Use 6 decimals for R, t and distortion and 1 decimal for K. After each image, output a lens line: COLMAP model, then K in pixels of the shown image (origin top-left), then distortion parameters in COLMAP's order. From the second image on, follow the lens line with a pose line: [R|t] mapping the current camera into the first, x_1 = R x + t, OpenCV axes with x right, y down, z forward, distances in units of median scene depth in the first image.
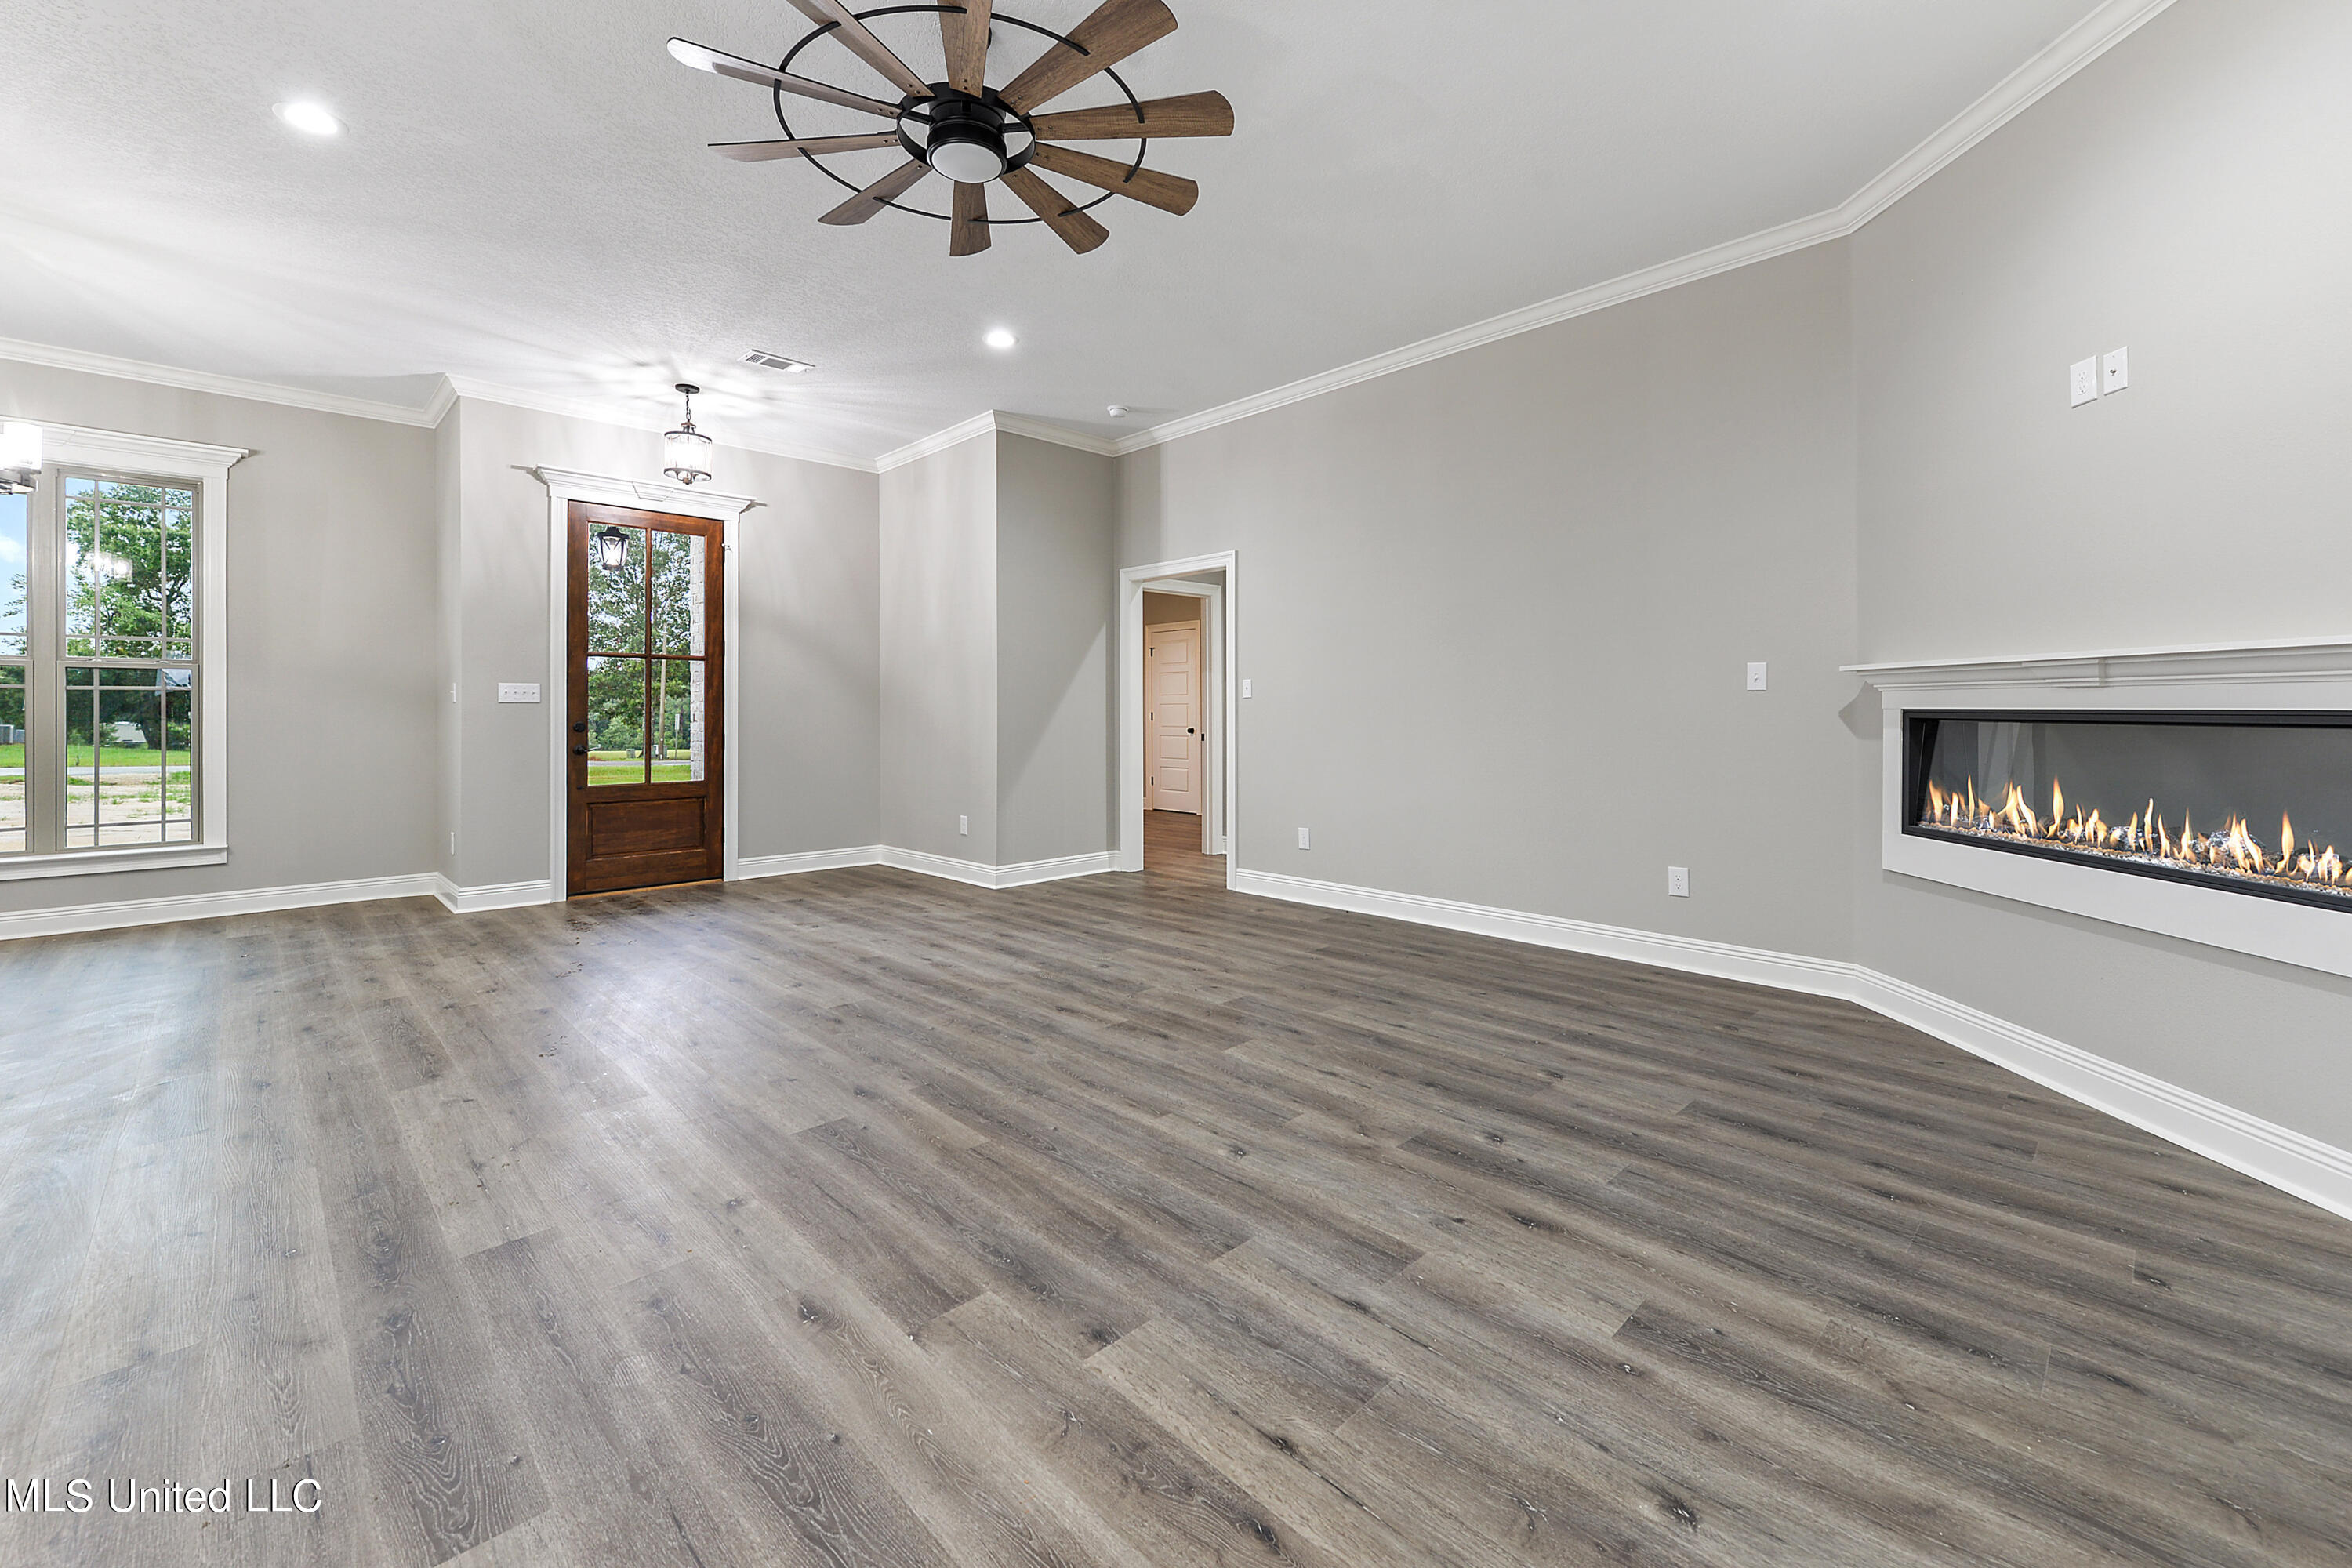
lens RADIAL K [[957.6, 0, 1168.7], [0, 957.6, 723.3], [0, 0, 1]] dist [0.001976, -0.000232]
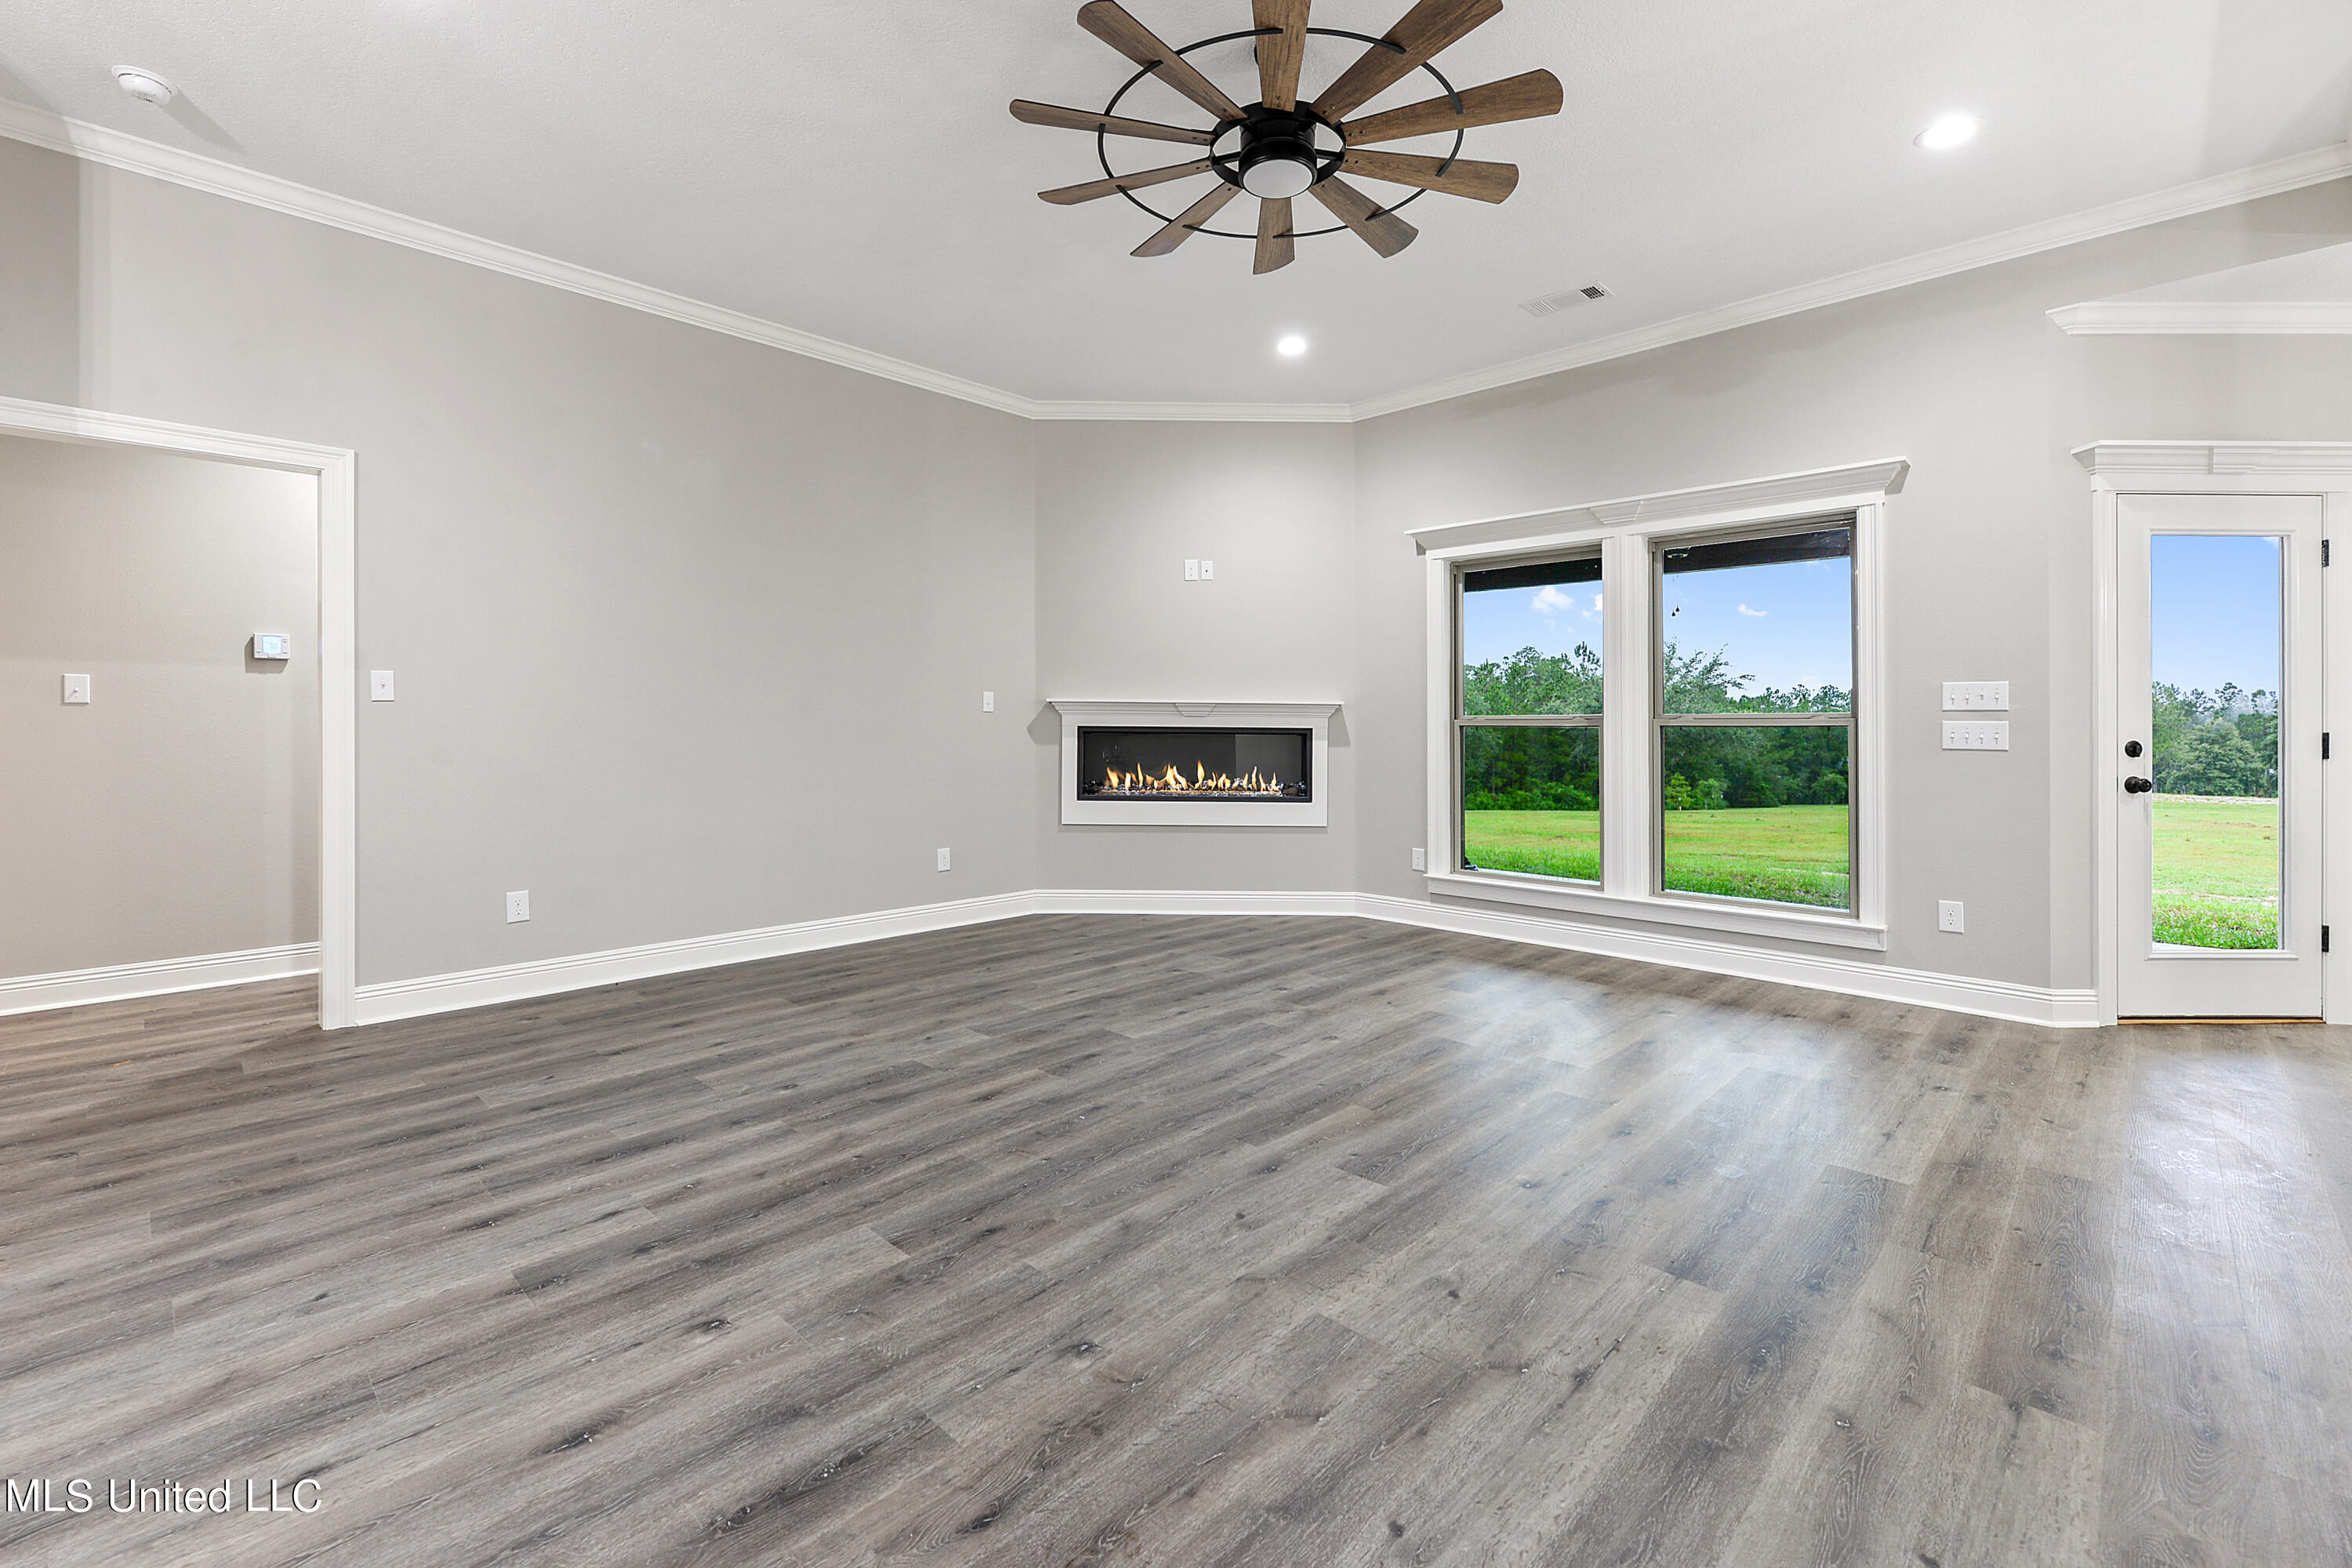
lens RADIAL K [[1002.4, 0, 1157.8], [0, 1002.4, 727.1], [0, 0, 1]] dist [0.012416, -0.007089]
pose [[-0.019773, 0.000063, 0.999805, -1.054995], [0.007419, 0.999972, 0.000084, -0.012408], [-0.999777, 0.007419, -0.019773, 0.959718]]
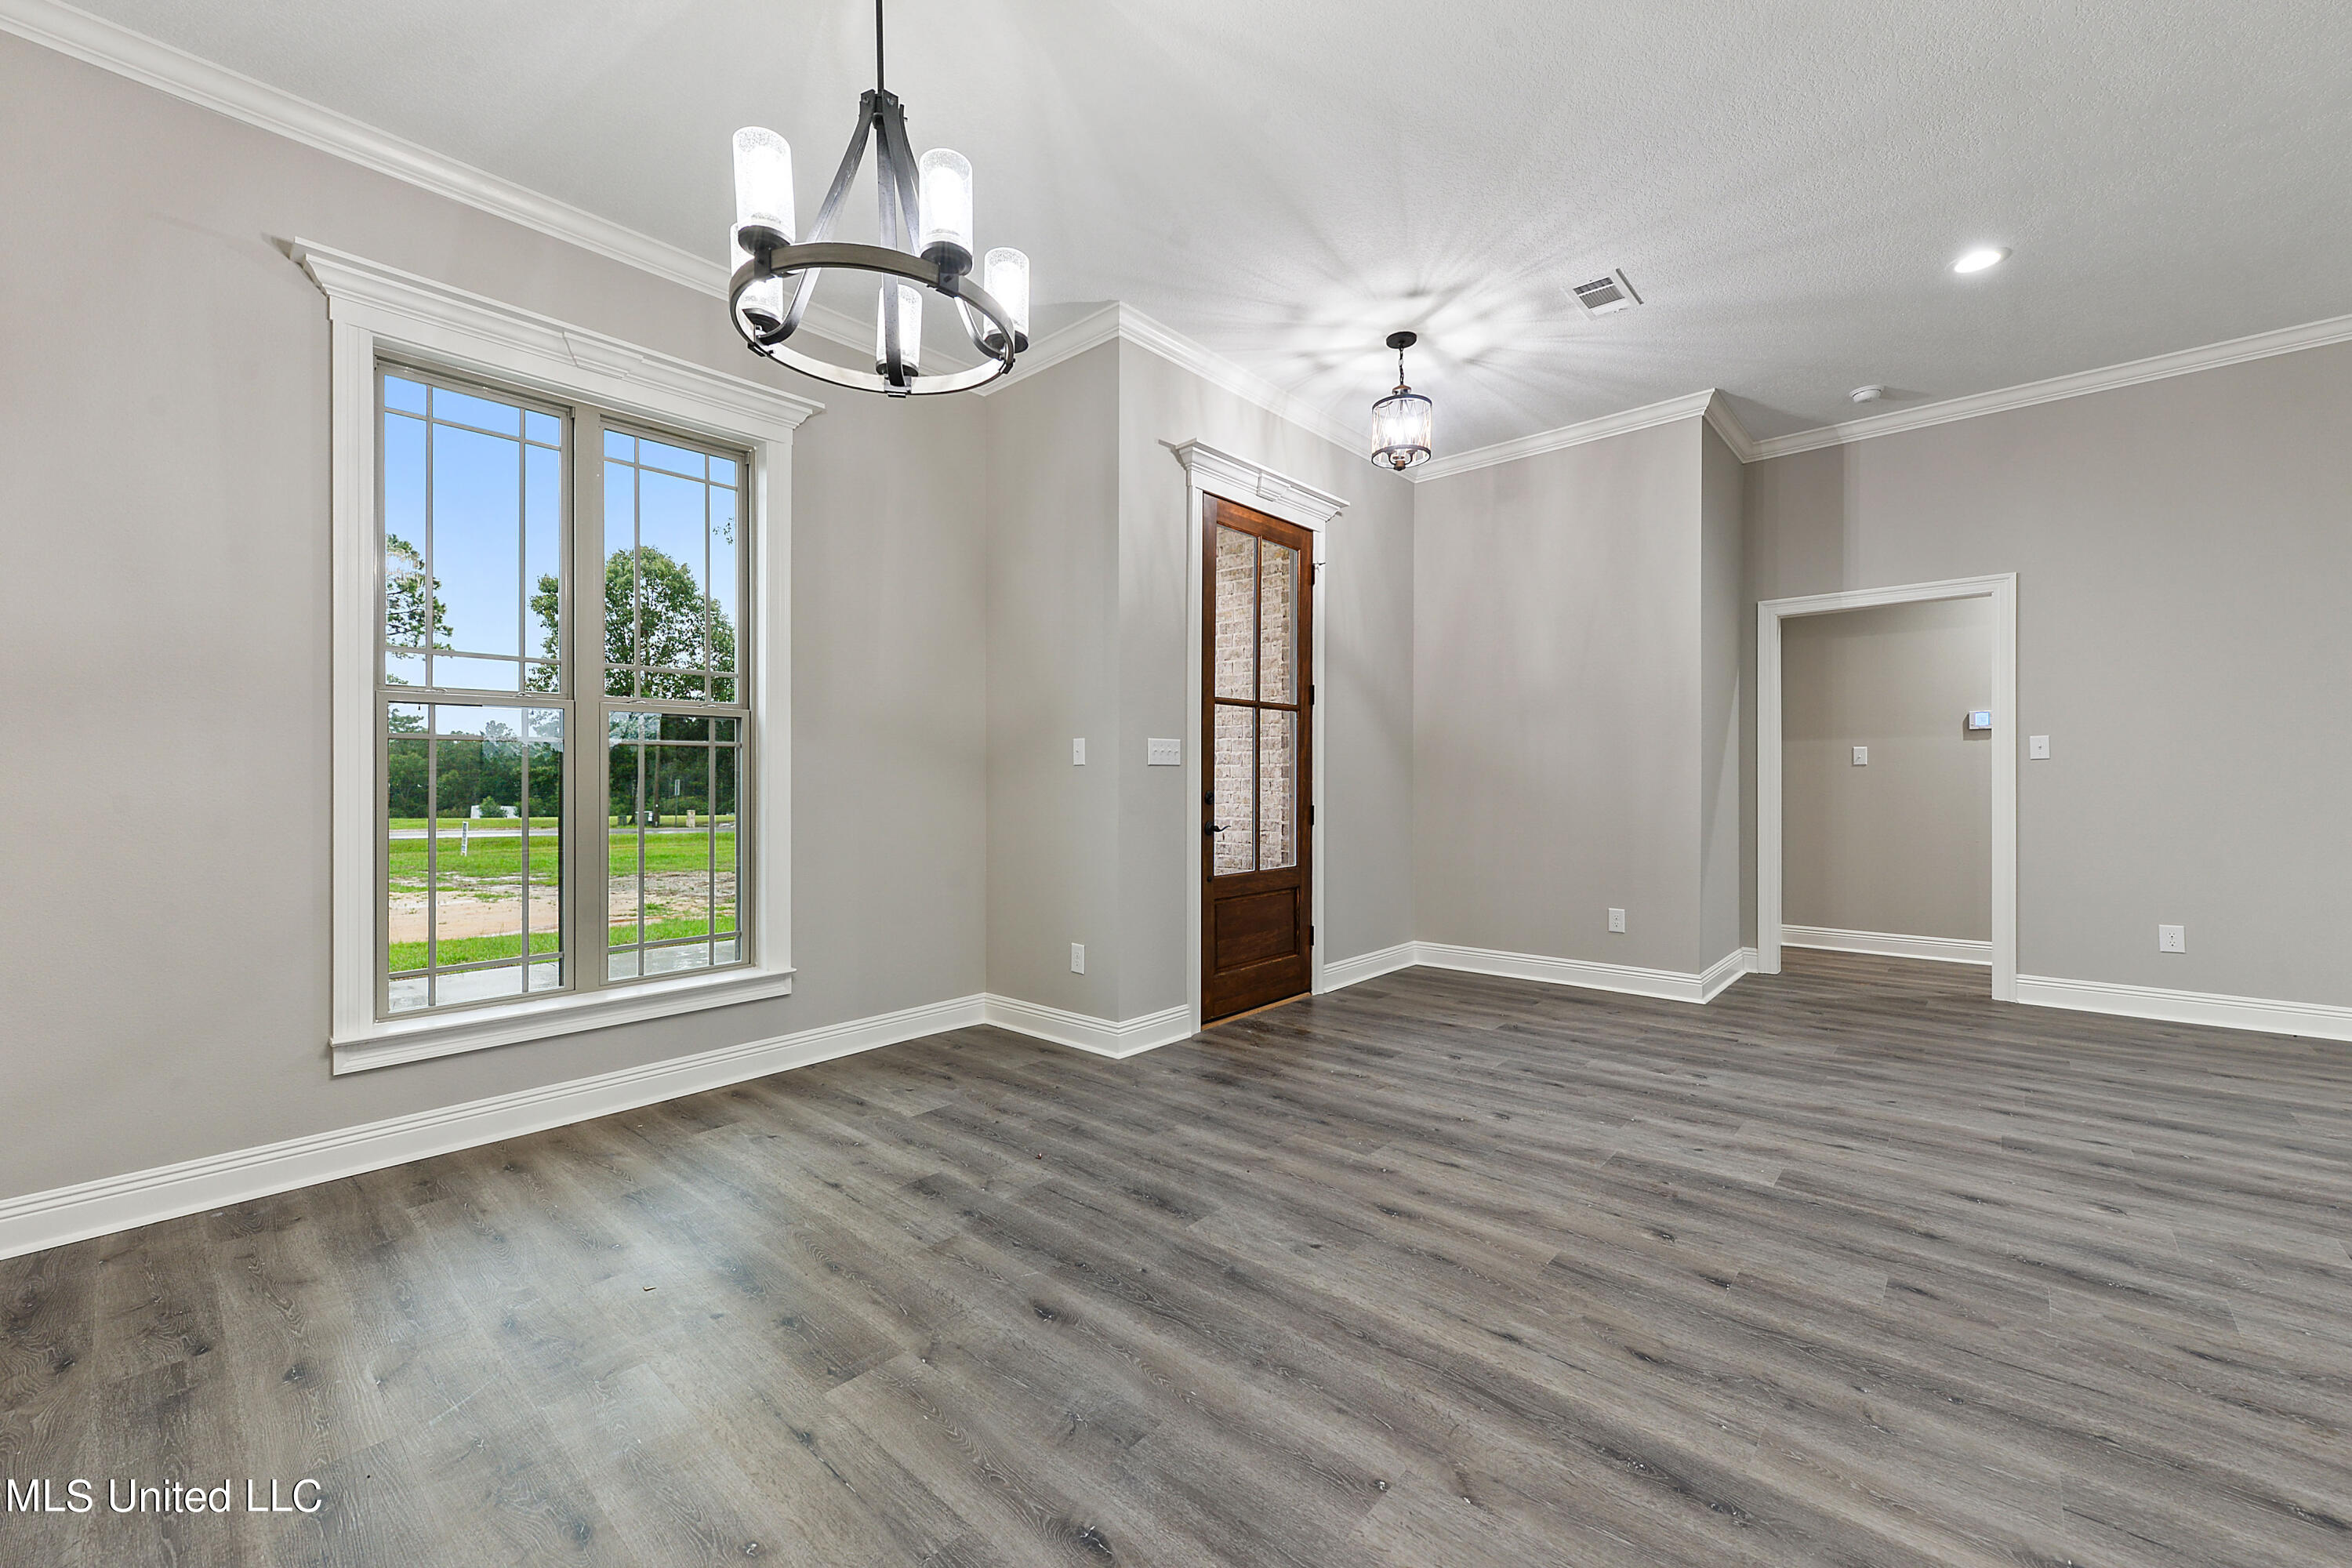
lens RADIAL K [[934.6, 0, 1174.4], [0, 934.6, 788.7], [0, 0, 1]] dist [0.003463, 0.000824]
pose [[0.997767, -0.001388, 0.066777, -1.265875], [0.001370, 0.999999, 0.000325, -0.006614], [-0.066777, -0.000233, 0.997768, 0.508551]]
